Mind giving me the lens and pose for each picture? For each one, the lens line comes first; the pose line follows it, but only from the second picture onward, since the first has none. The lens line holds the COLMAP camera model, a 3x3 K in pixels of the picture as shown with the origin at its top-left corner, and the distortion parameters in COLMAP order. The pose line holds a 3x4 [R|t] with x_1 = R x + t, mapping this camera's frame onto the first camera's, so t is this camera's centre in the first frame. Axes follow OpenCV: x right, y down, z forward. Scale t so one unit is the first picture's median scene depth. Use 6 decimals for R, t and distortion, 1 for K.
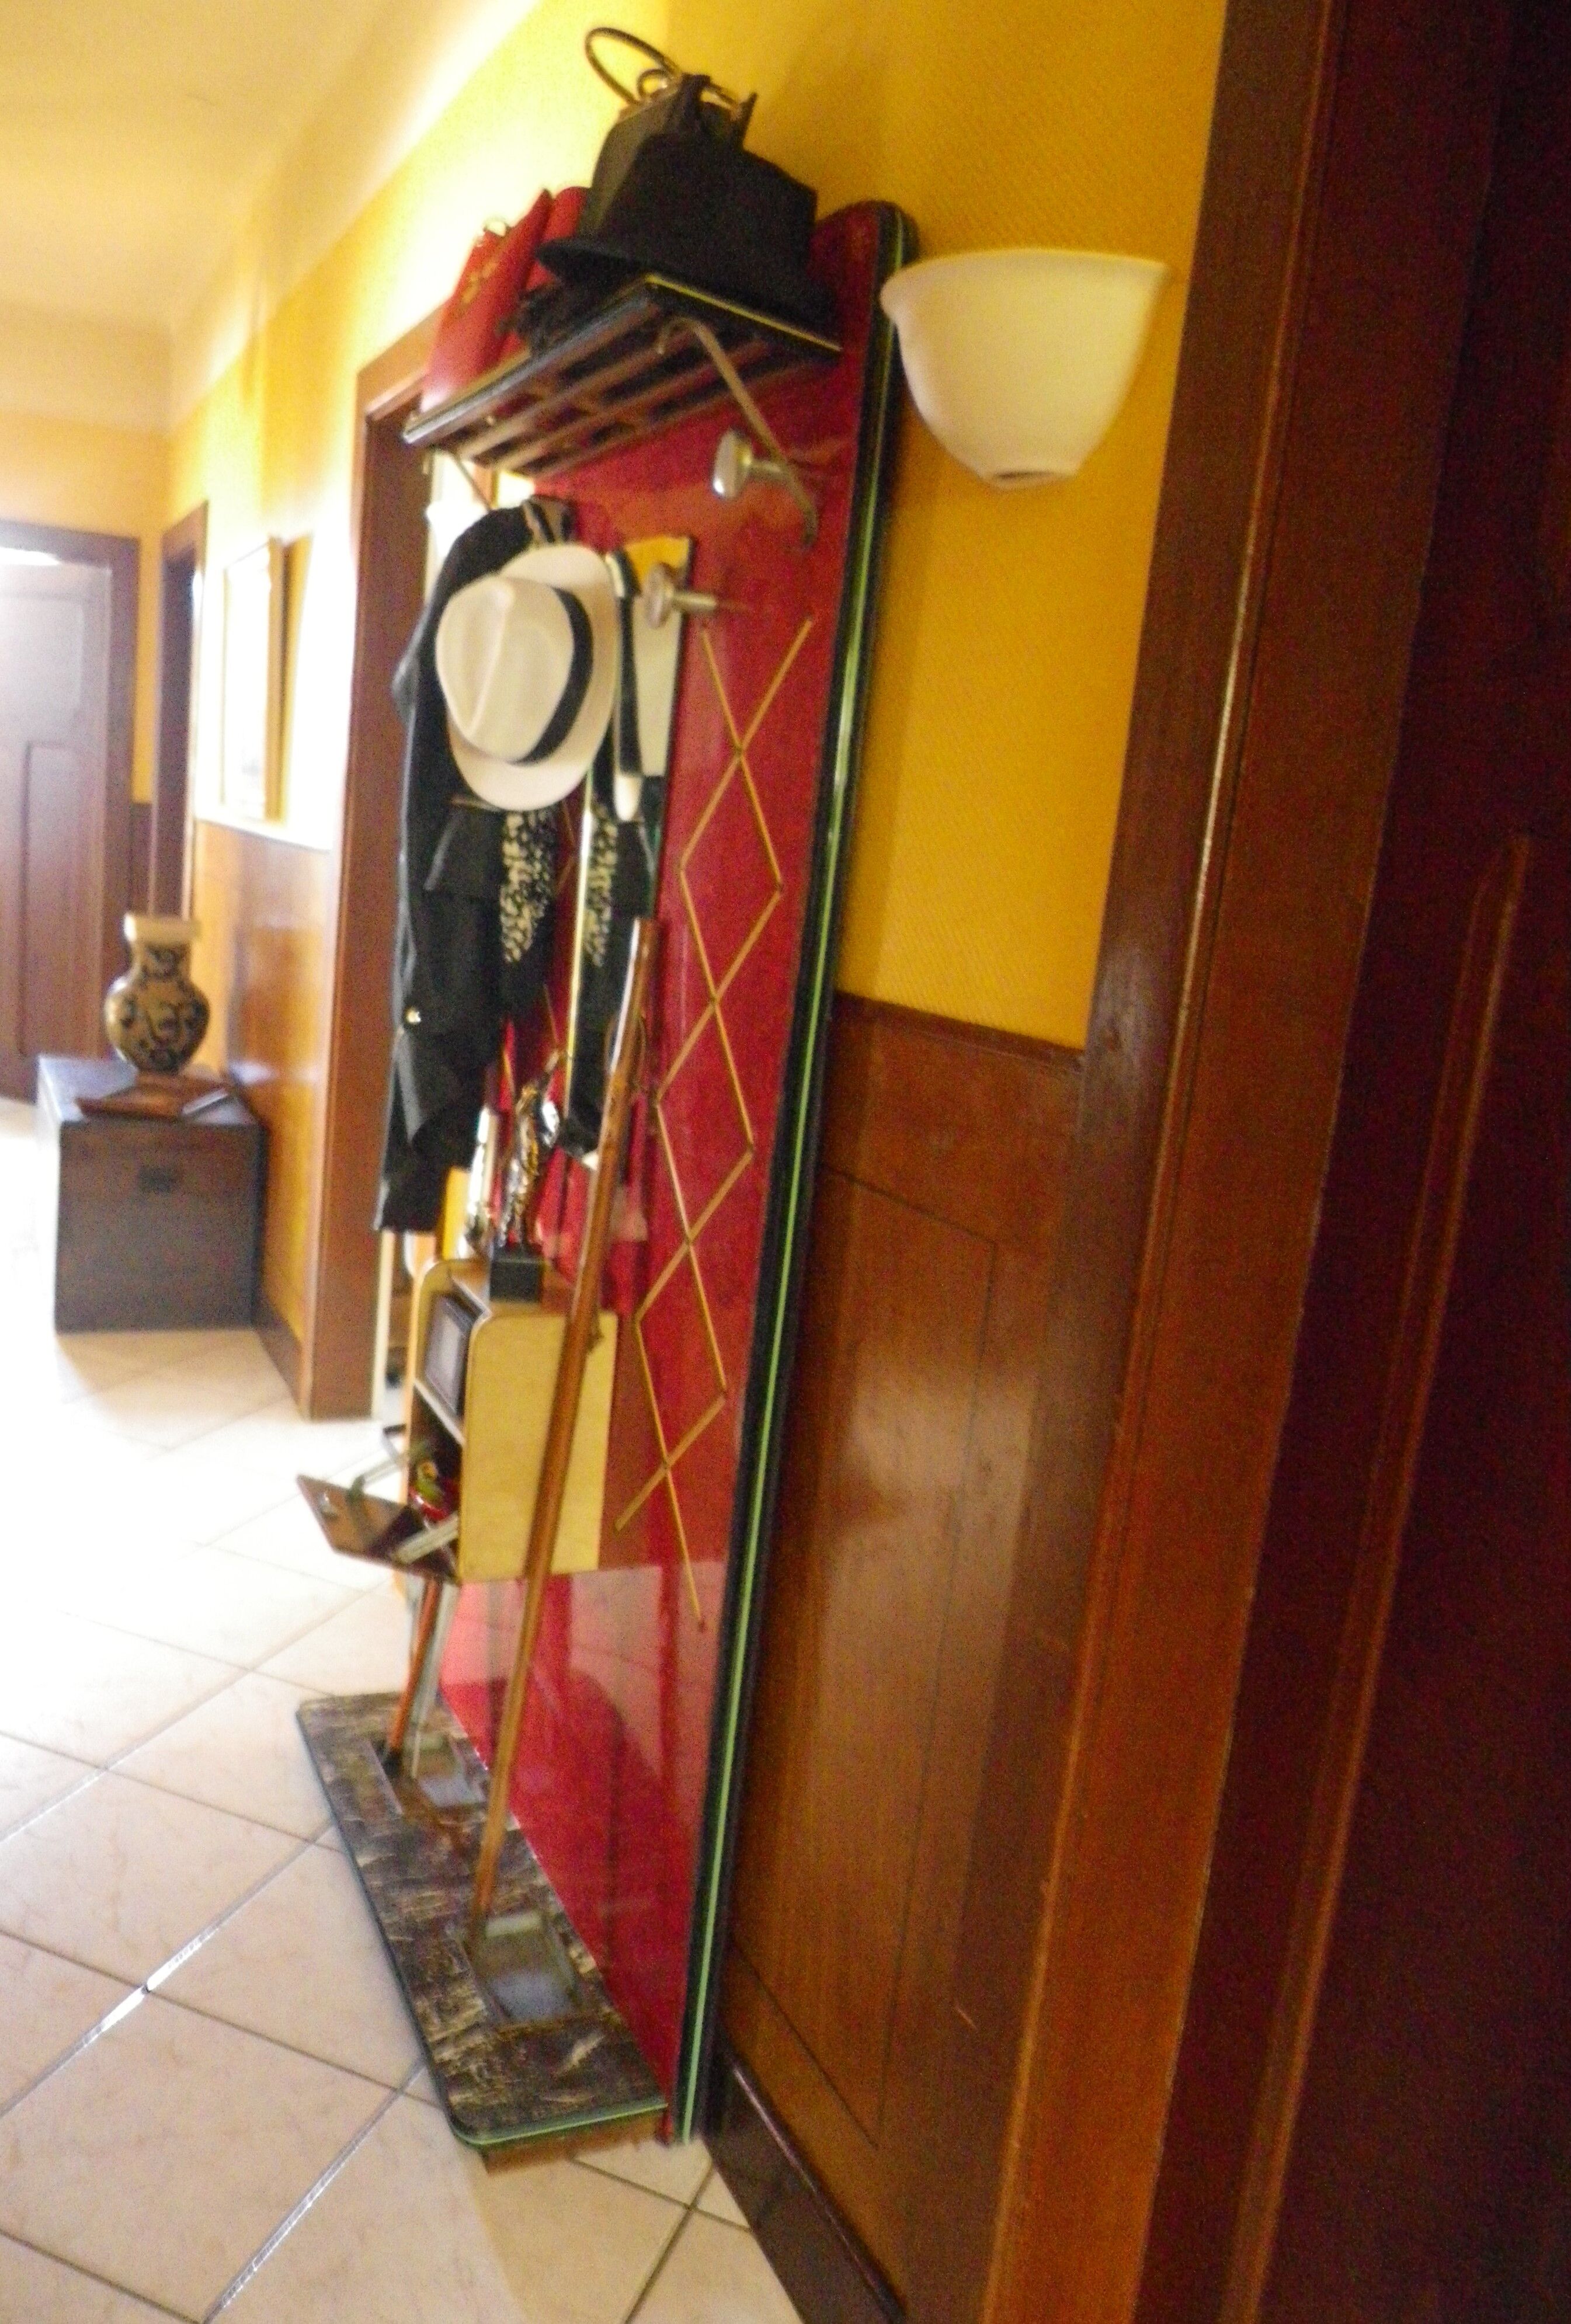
lens RADIAL K [[1771.9, 0, 689.7], [0, 1771.9, 1156.9], [0, 0, 1]] dist [0.013281, 0.000324]
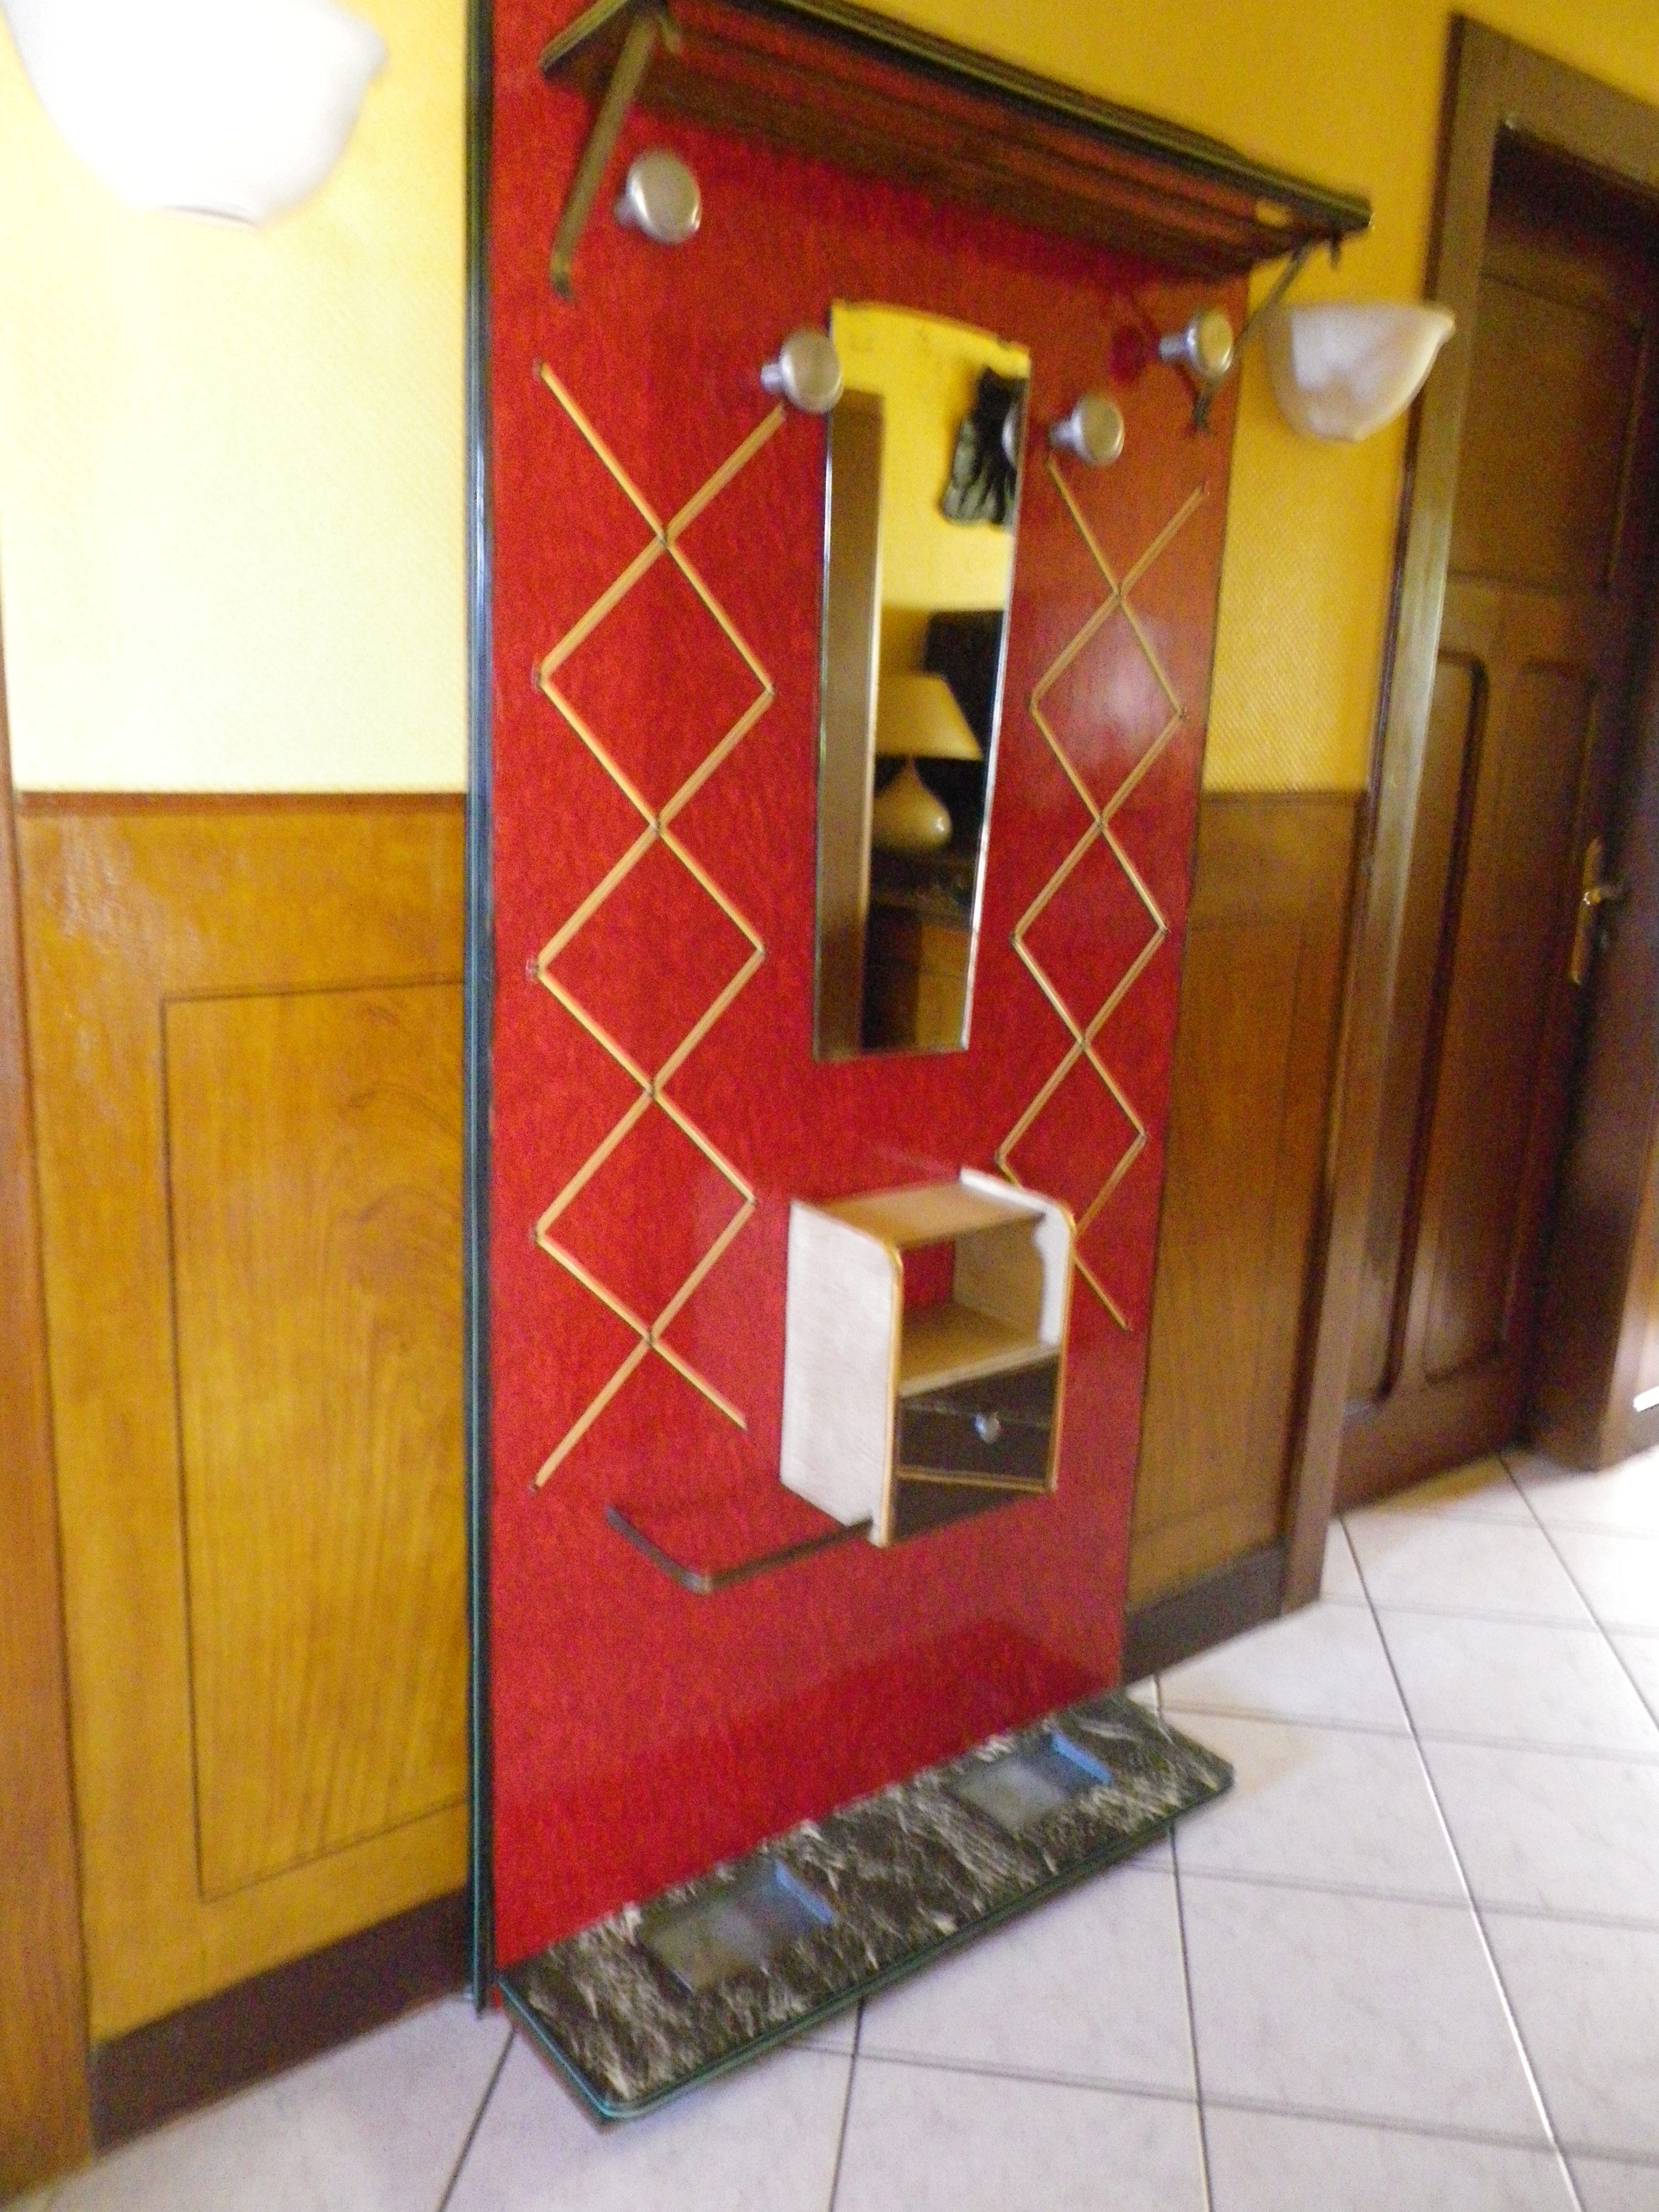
lens RADIAL K [[1677.5, 0, 829.5], [0, 1677.5, 1106.0], [0, 0, 1]] dist [-0.005832, 0.005695]
pose [[-0.248689, -0.319502, 0.914370, -0.787617], [0.113759, 0.927860, 0.355155, -0.260436], [-0.961880, 0.192341, -0.194403, 1.150656]]
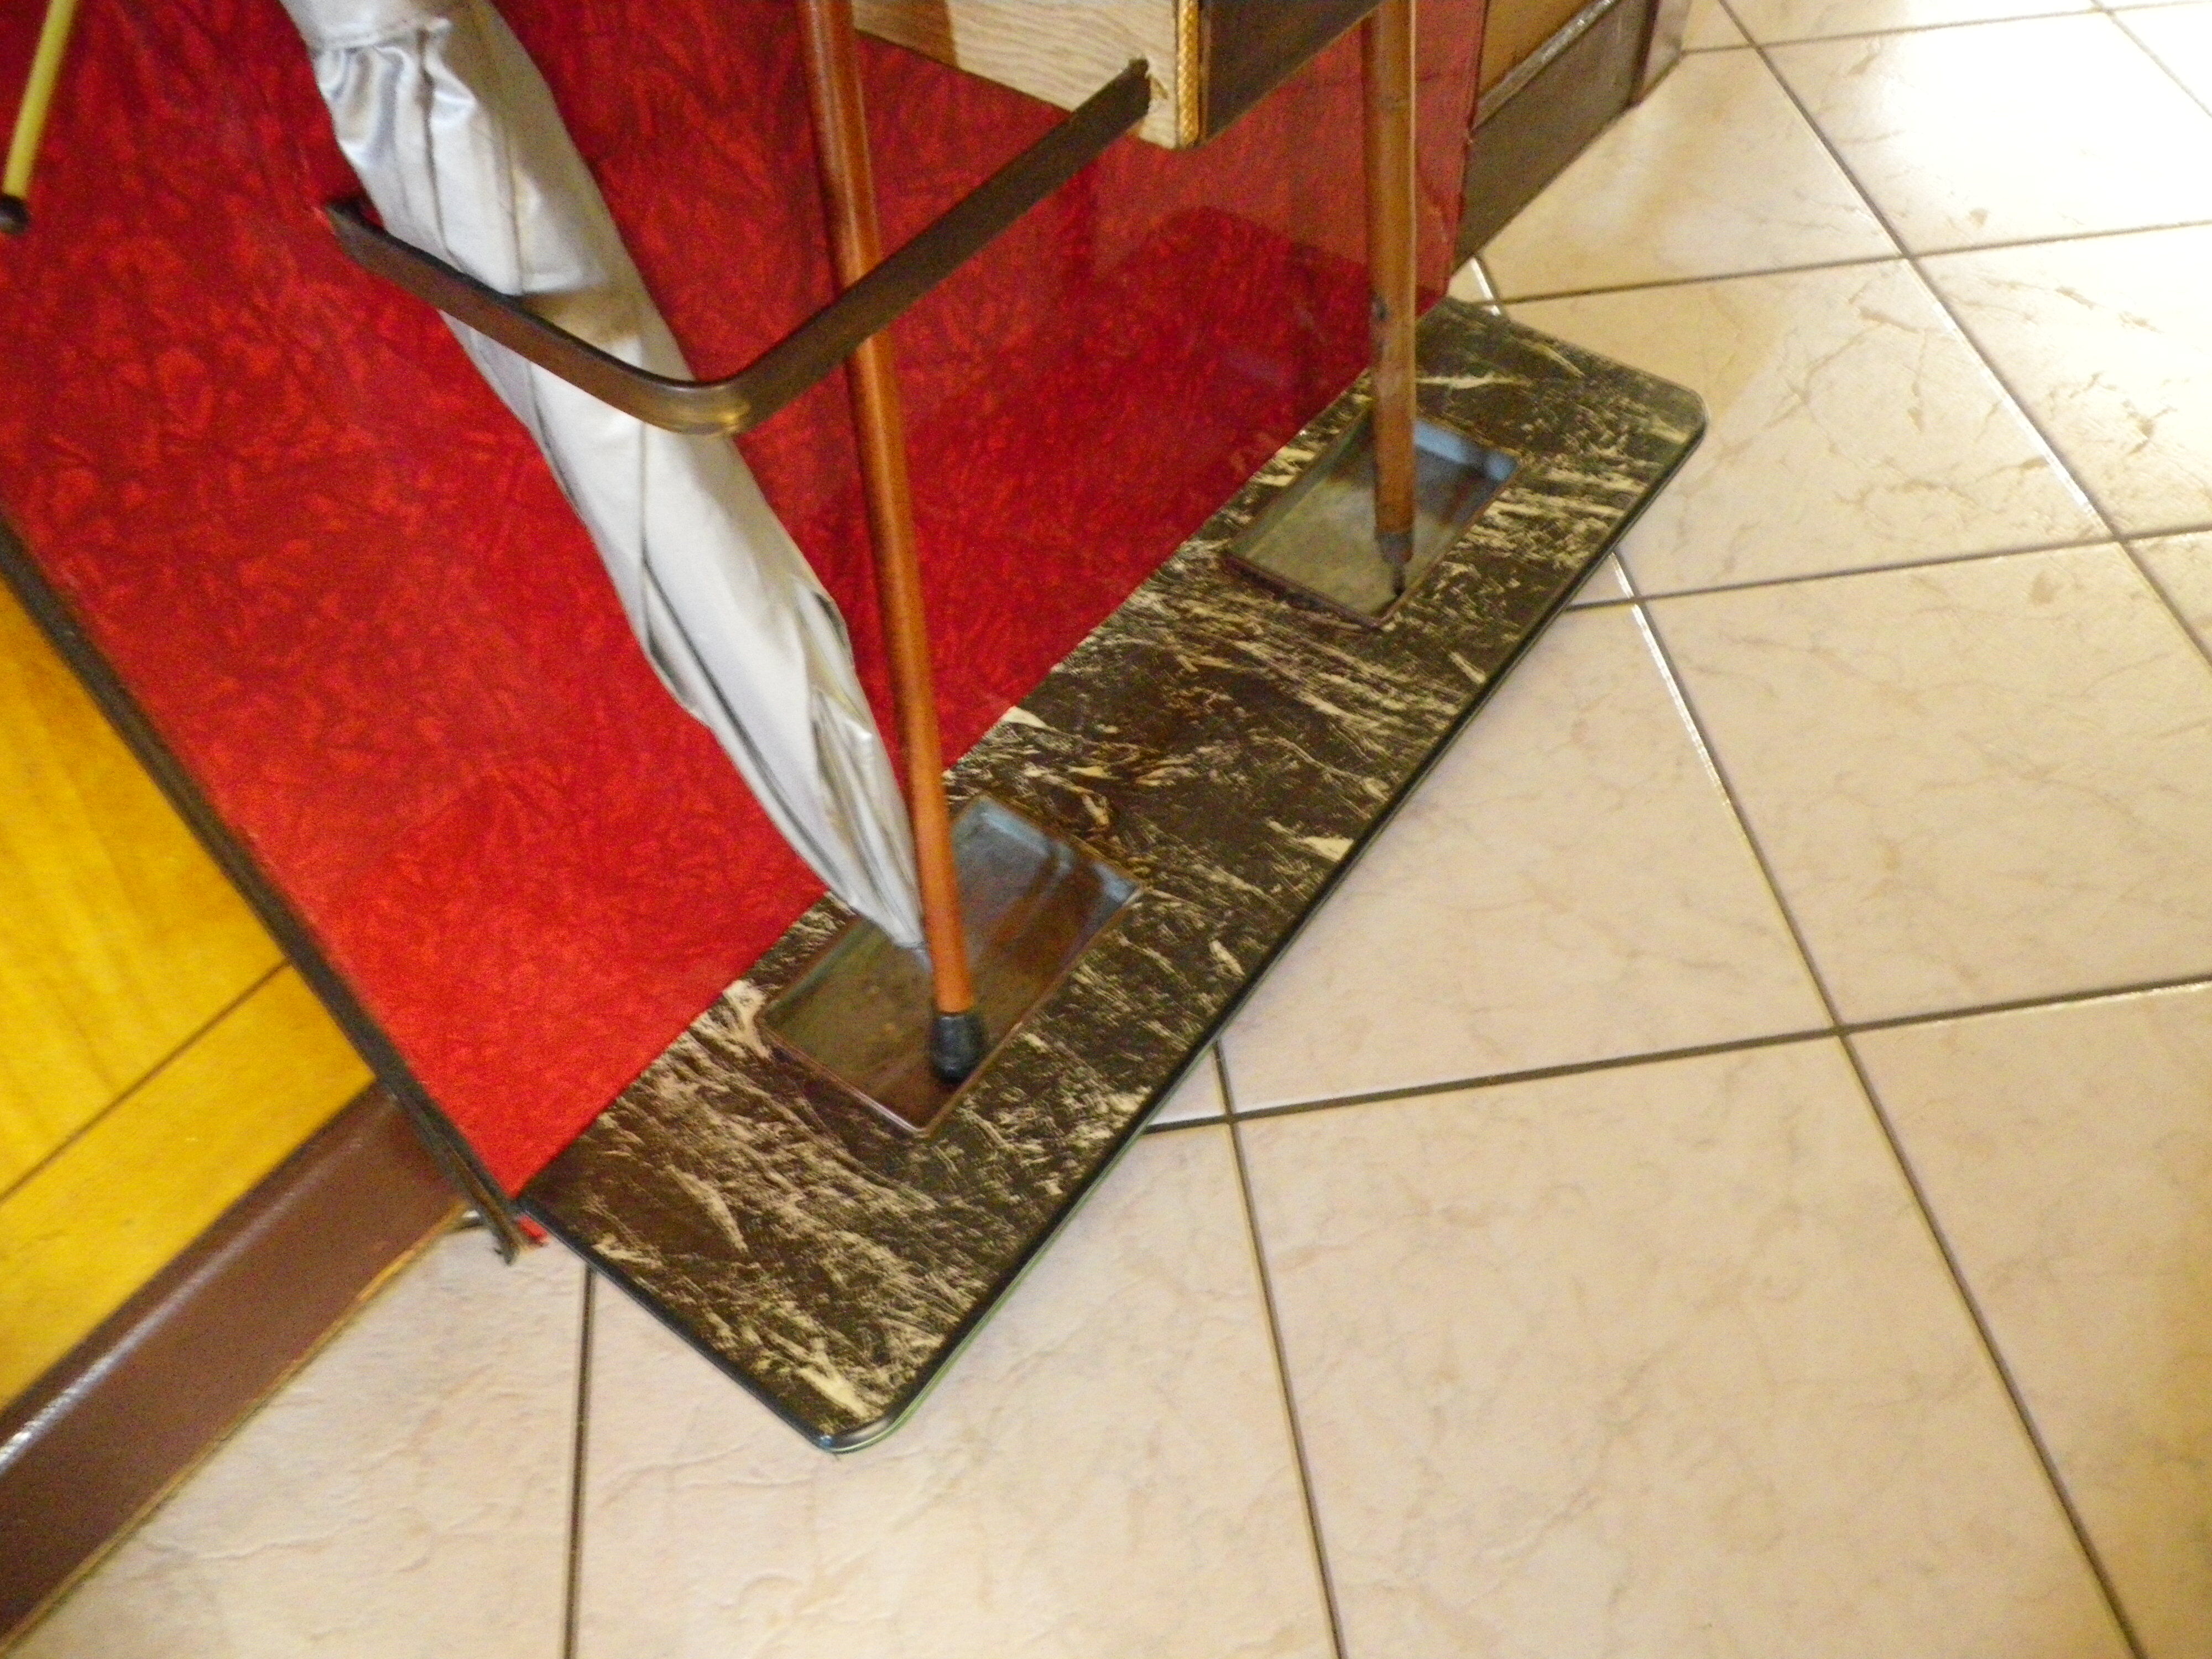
lens RADIAL K [[1677.5, 0, 1106.9], [0, 1677.5, 826.3], [0, 0, 1]] dist [-0.005832, 0.005695]
pose [[-0.499547, -0.726367, 0.472064, -0.355646], [0.151295, 0.463400, 0.873138, 0.017343], [-0.852973, 0.507594, -0.121594, 1.113441]]
